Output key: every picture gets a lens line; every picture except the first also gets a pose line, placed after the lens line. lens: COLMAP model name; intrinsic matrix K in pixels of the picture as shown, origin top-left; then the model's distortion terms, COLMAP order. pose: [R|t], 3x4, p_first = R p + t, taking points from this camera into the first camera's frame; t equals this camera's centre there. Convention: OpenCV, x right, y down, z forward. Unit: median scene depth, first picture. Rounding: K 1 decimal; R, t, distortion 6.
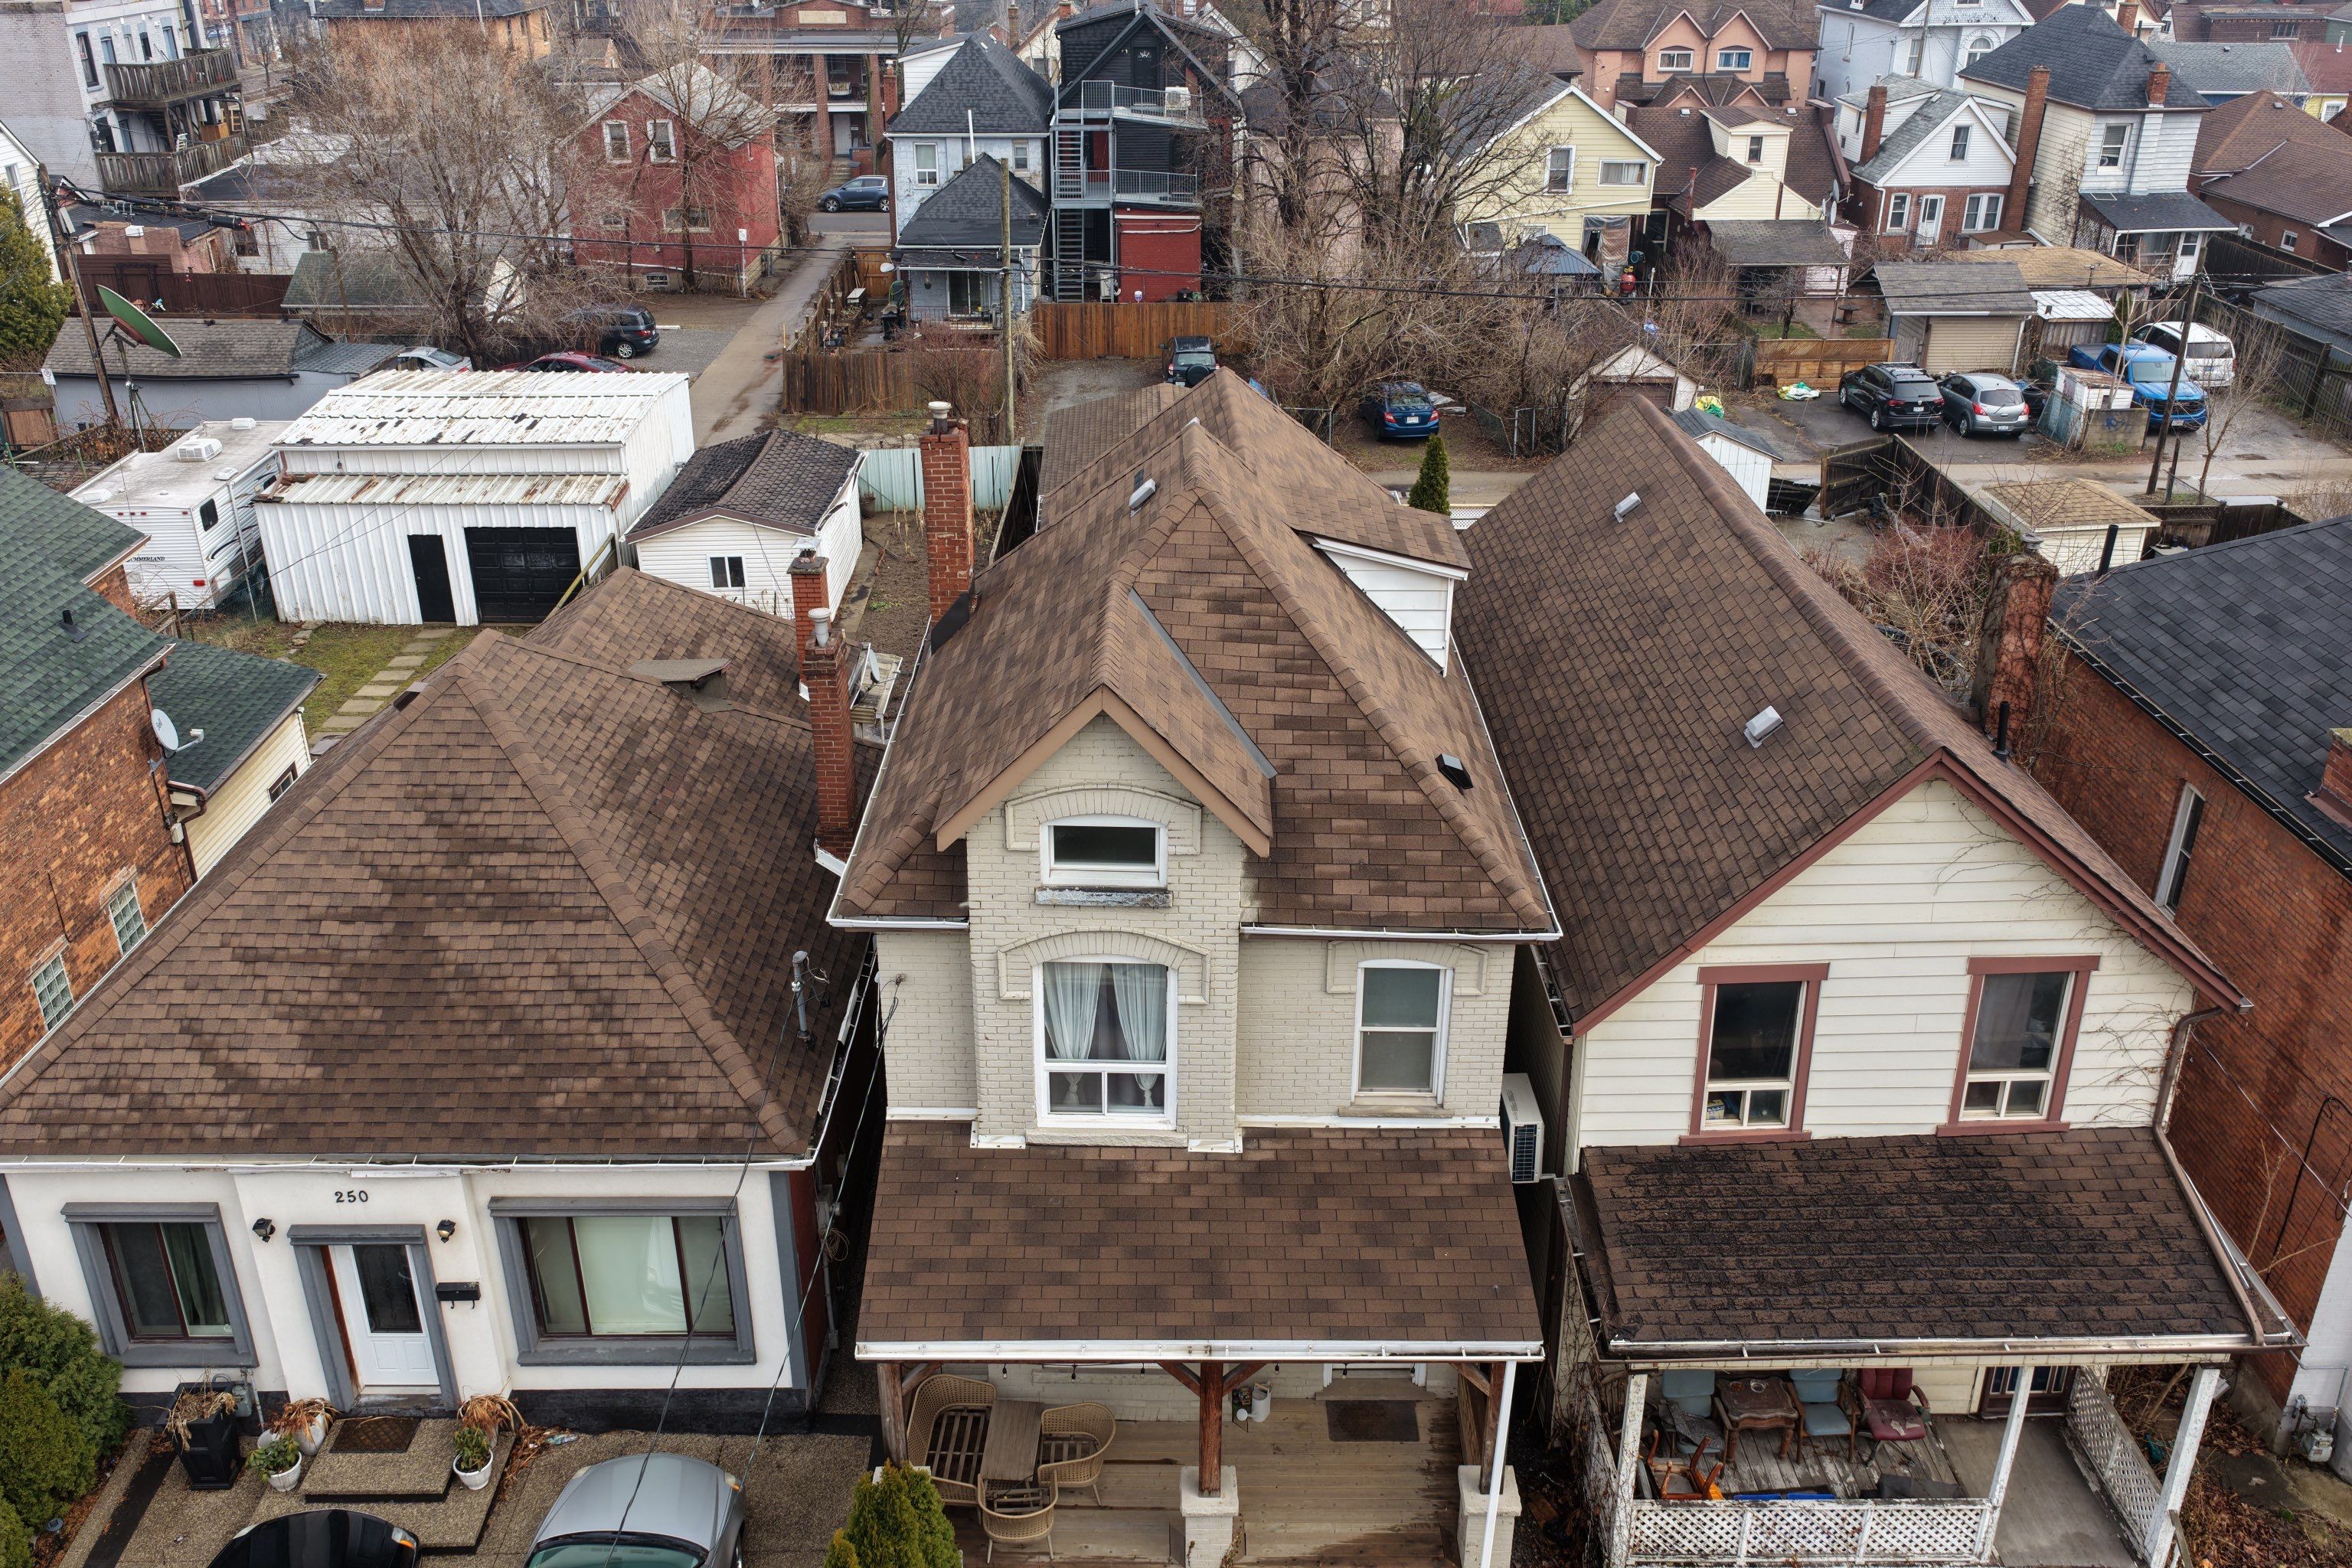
lens RADIAL K [[1956.0, 0, 1175.4], [0, 1956.0, 795.8], [0, 0, 1]] dist [-0.010978, 0.030444]
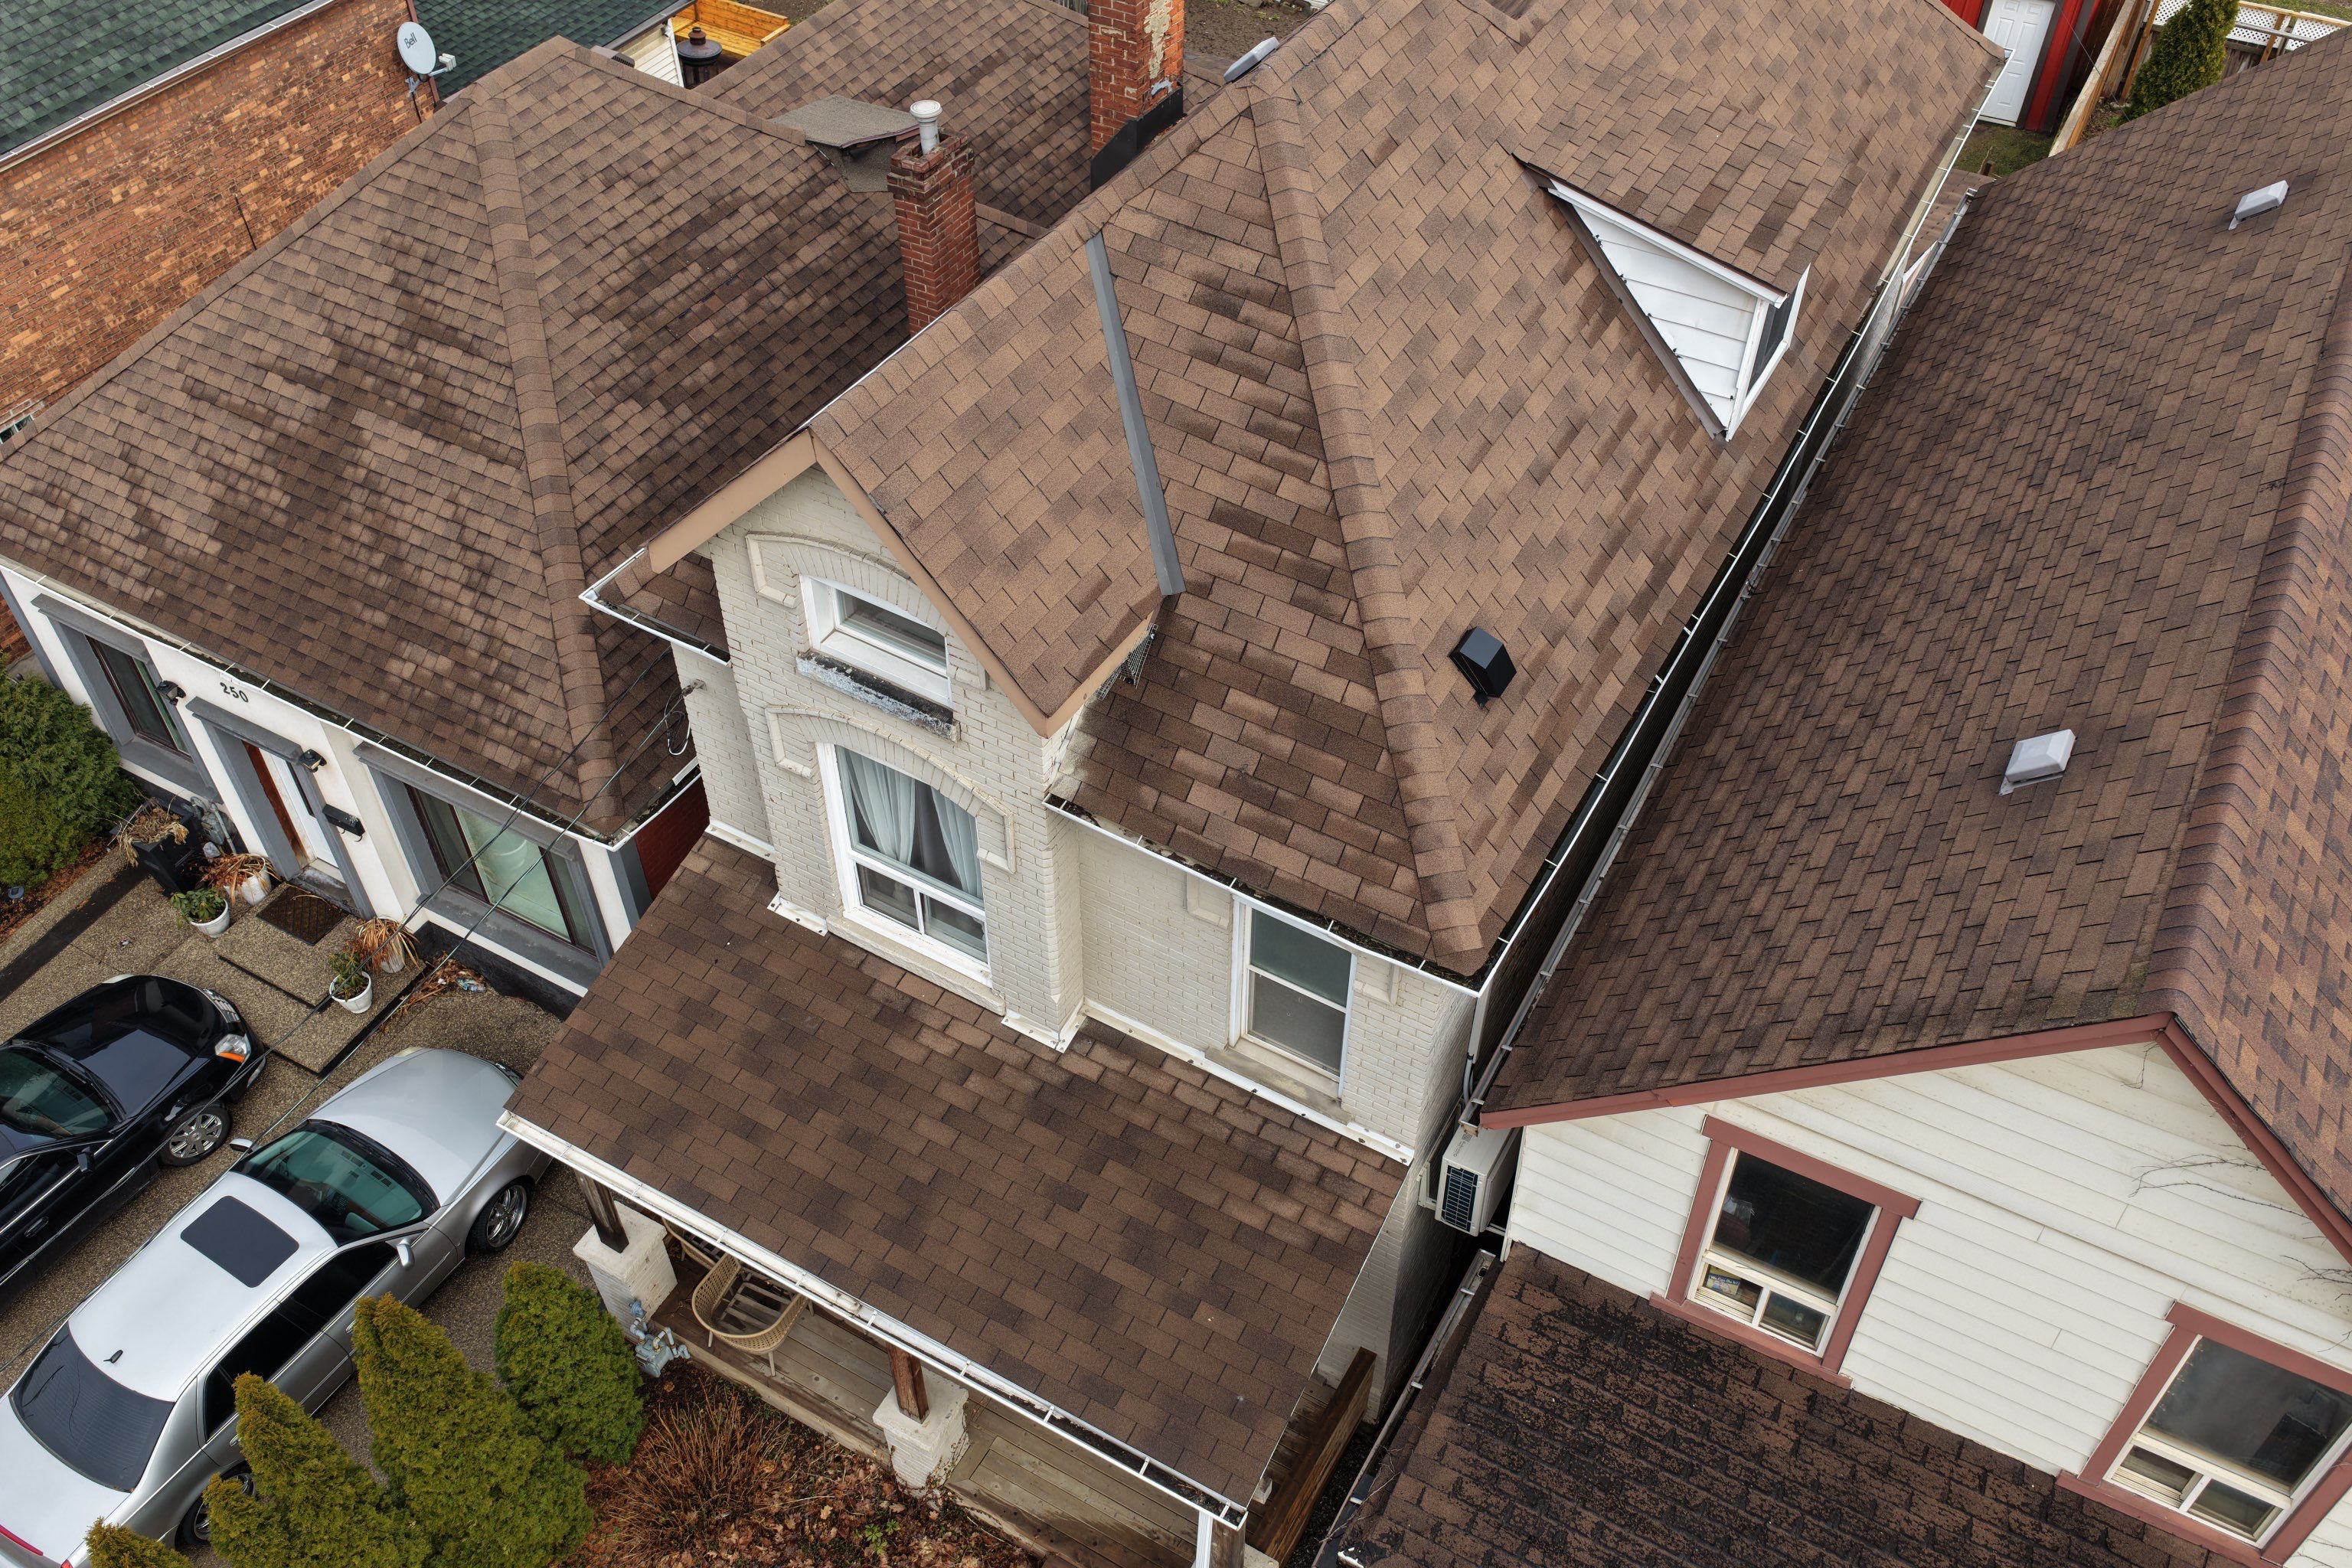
lens RADIAL K [[1956.0, 0, 1174.7], [0, 1956.0, 798.4], [0, 0, 1]] dist [-0.010978, 0.030444]
pose [[0.868380, 0.353704, -0.347578, 0.275017], [-0.214193, 0.899677, 0.380398, -0.179759], [0.447256, -0.255881, 0.857022, 0.394009]]
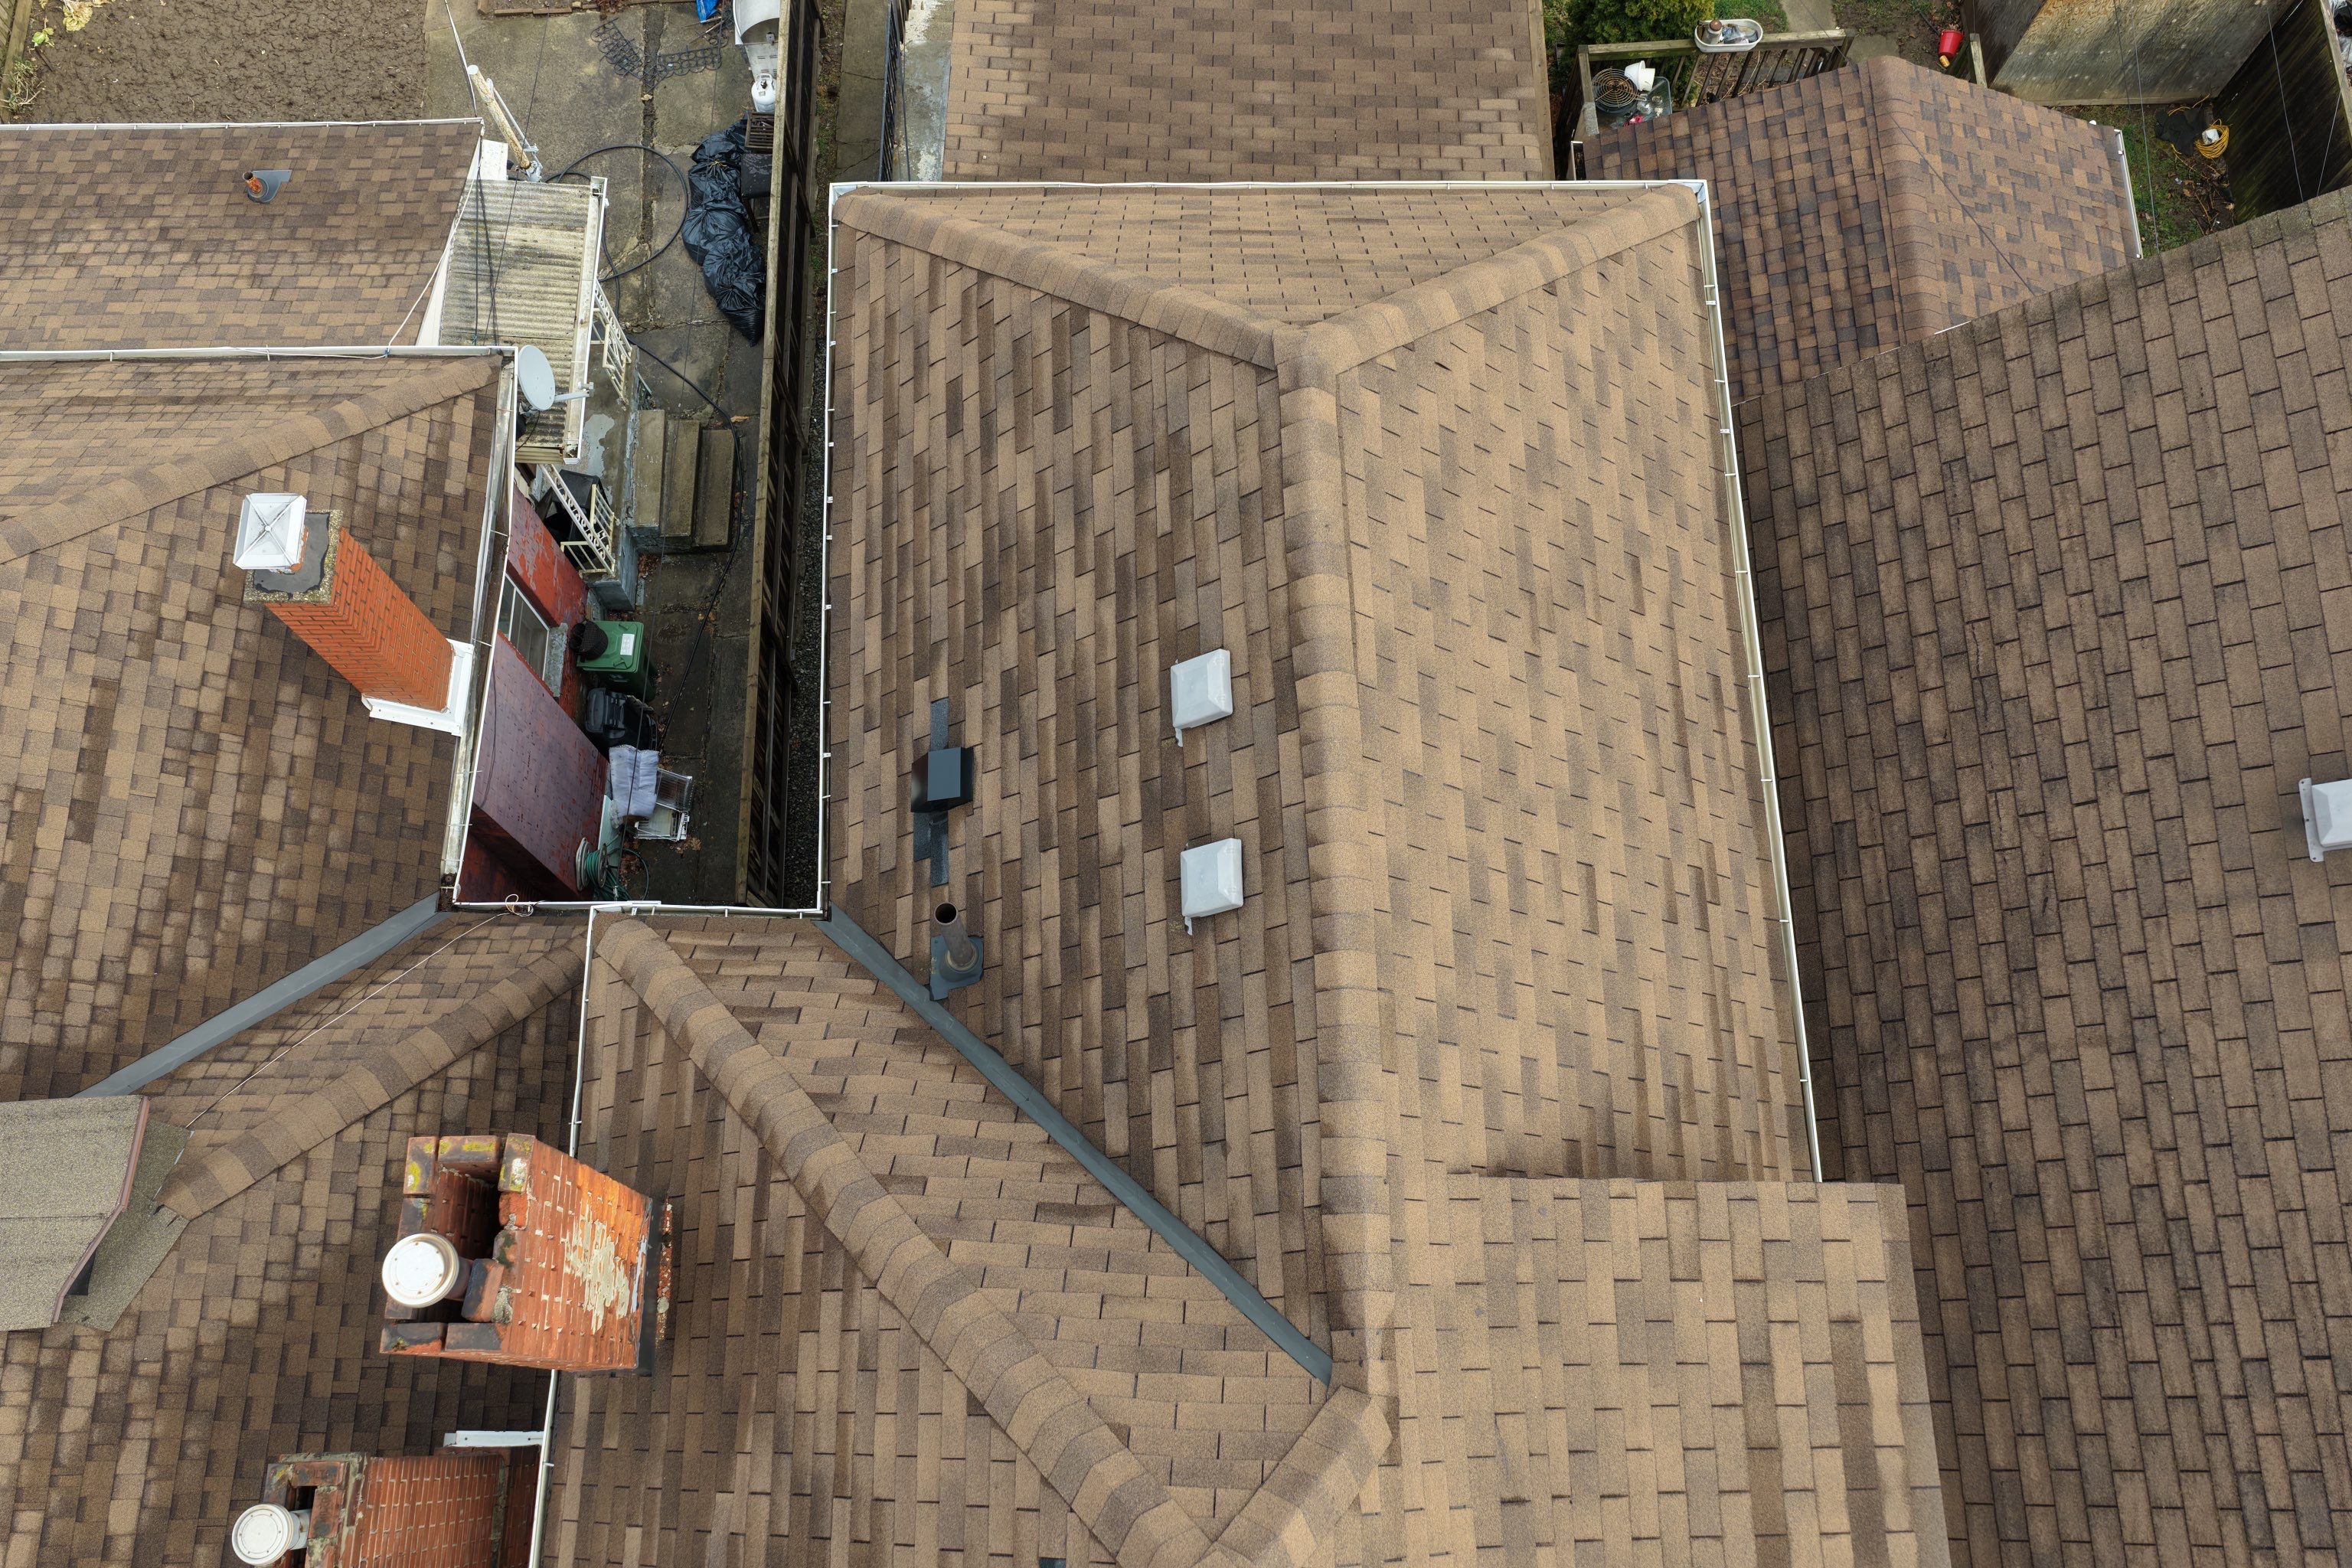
lens RADIAL K [[1956.0, 0, 1171.6], [0, 1956.0, 795.5], [0, 0, 1]] dist [-0.010978, 0.030444]
pose [[0.999998, -0.001770, -0.000201, 0.002459], [0.001365, 0.688729, 0.725018, -0.543960], [-0.001145, -0.725017, 0.688730, 0.941901]]
